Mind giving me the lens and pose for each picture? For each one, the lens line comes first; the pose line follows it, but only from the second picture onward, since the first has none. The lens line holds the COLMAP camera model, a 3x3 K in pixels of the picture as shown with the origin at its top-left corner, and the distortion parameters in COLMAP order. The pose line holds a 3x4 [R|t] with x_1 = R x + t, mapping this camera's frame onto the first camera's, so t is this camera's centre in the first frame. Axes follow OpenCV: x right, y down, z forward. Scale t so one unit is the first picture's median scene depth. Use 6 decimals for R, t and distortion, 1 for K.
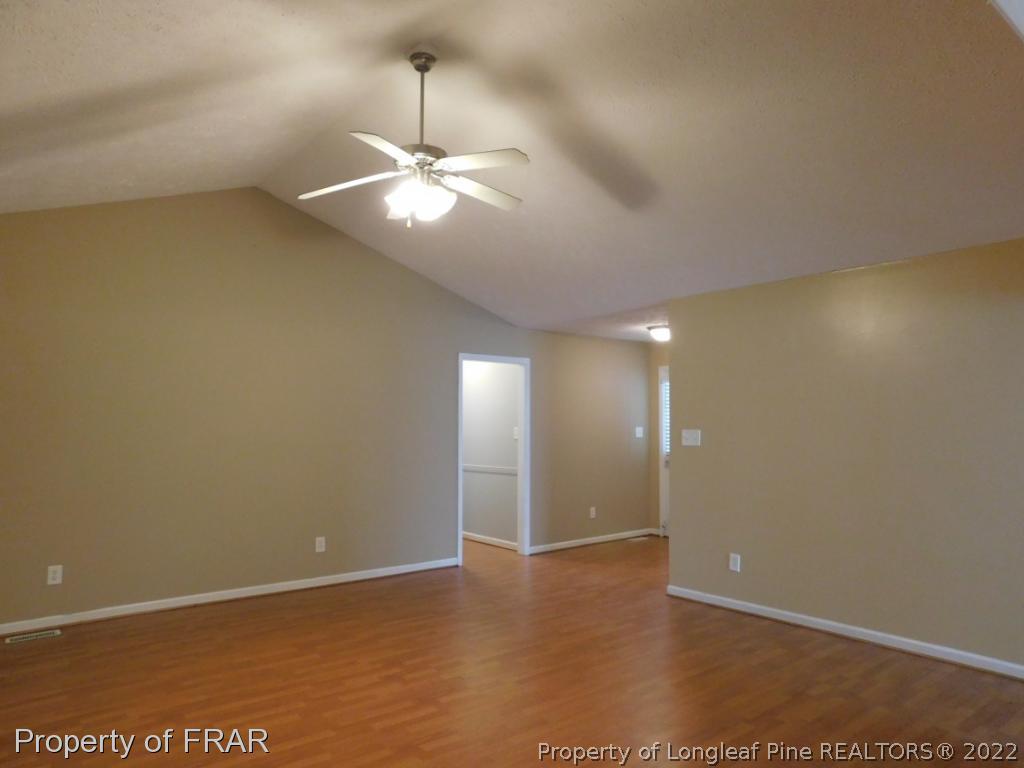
lens RADIAL K [[674.9, 0, 512.0], [0, 674.9, 384.0], [0, 0, 1]] dist [-0.063476, 0.055873]
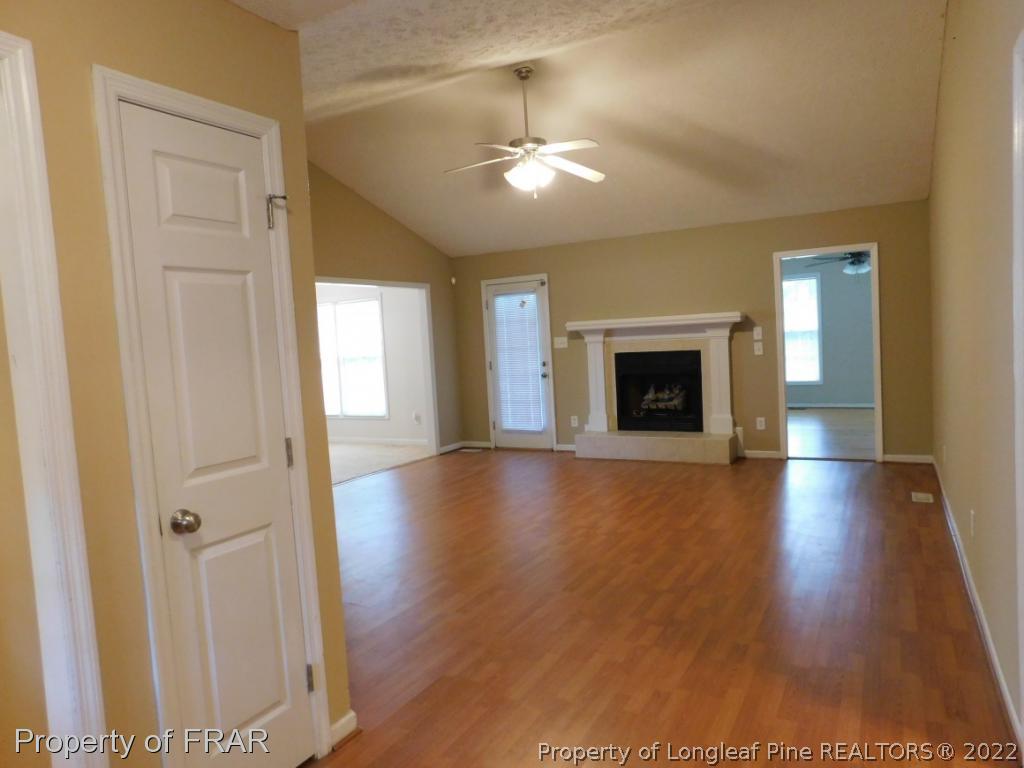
lens RADIAL K [[674.9, 0, 512.0], [0, 674.9, 384.0], [0, 0, 1]] dist [-0.063476, 0.055873]
pose [[-0.927523, 0.075878, -0.365983, 0.273665], [0.075902, 0.997012, 0.014347, 0.088621], [0.365978, -0.014472, -0.930511, 1.405875]]
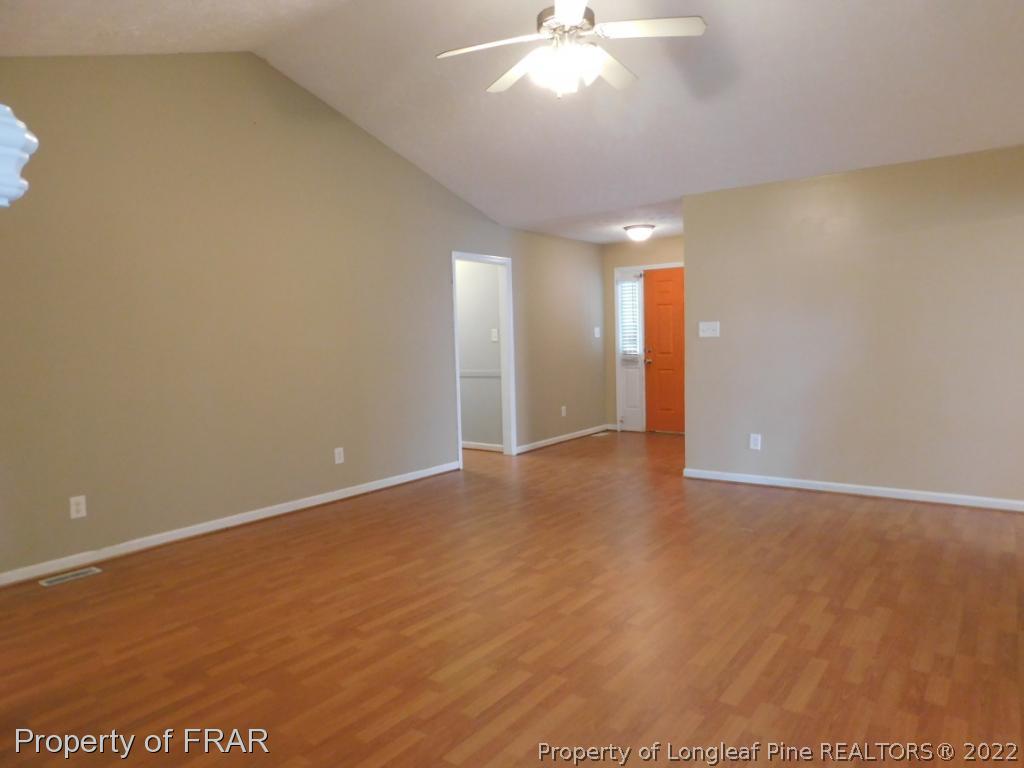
lens RADIAL K [[672.7, 0, 512.0], [0, 672.7, 384.0], [0, 0, 1]] dist [-0.029388, 0.002821]
pose [[0.970973, -0.046333, 0.234658, -0.274432], [0.016418, 0.991655, 0.127869, 0.023890], [-0.238625, -0.120305, 0.963631, 0.046629]]
